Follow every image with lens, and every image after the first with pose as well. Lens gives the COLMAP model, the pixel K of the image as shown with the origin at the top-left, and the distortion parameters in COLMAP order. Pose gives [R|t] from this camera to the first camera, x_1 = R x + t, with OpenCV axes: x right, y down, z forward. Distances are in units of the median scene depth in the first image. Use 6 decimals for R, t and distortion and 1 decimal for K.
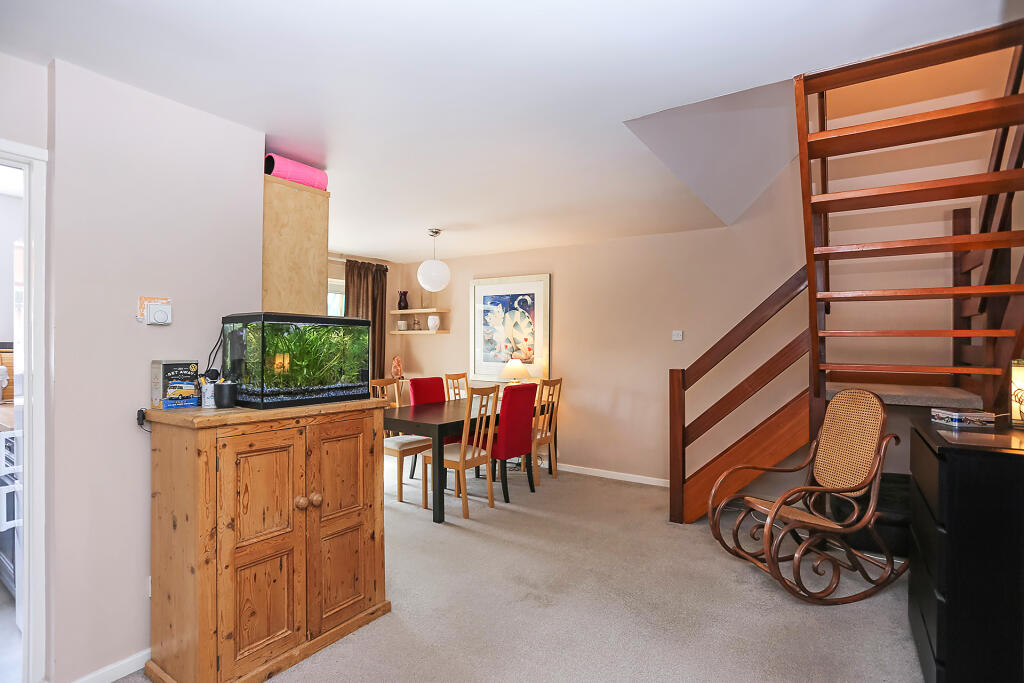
lens RADIAL K [[525.8, 0, 505.5], [0, 525.8, 340.1], [0, 0, 1]] dist [-0.054289, 0.027204]
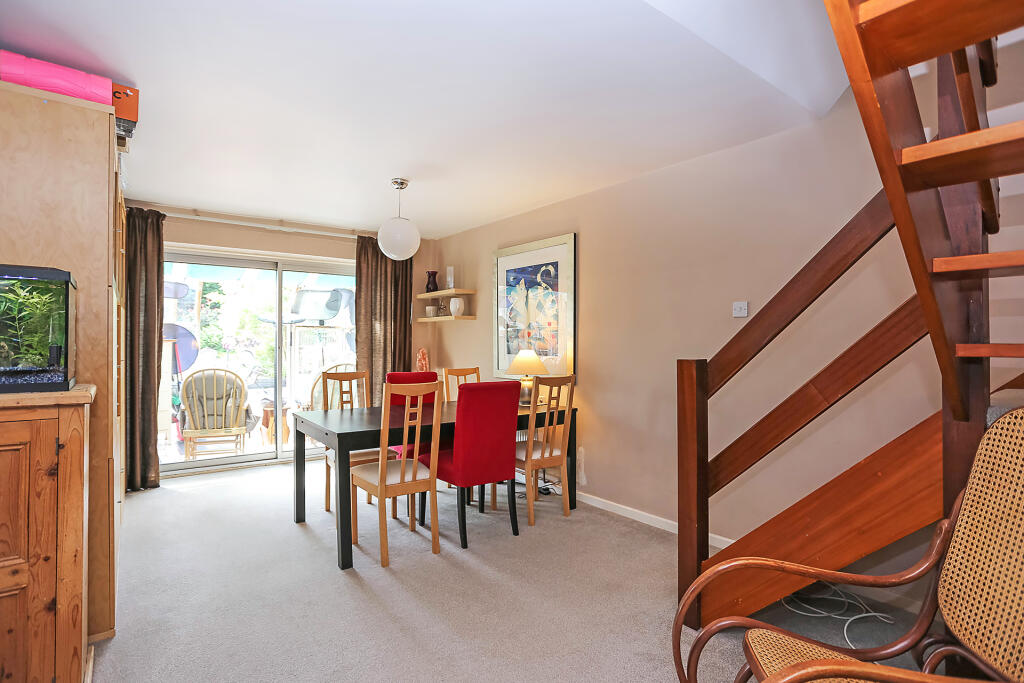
lens RADIAL K [[525.8, 0, 505.5], [0, 525.8, 340.1], [0, 0, 1]] dist [-0.054289, 0.027204]
pose [[0.947445, -0.003364, -0.319900, 0.226801], [0.002637, 0.999993, -0.002707, 0.024955], [0.319906, 0.001721, 0.947448, 0.276997]]
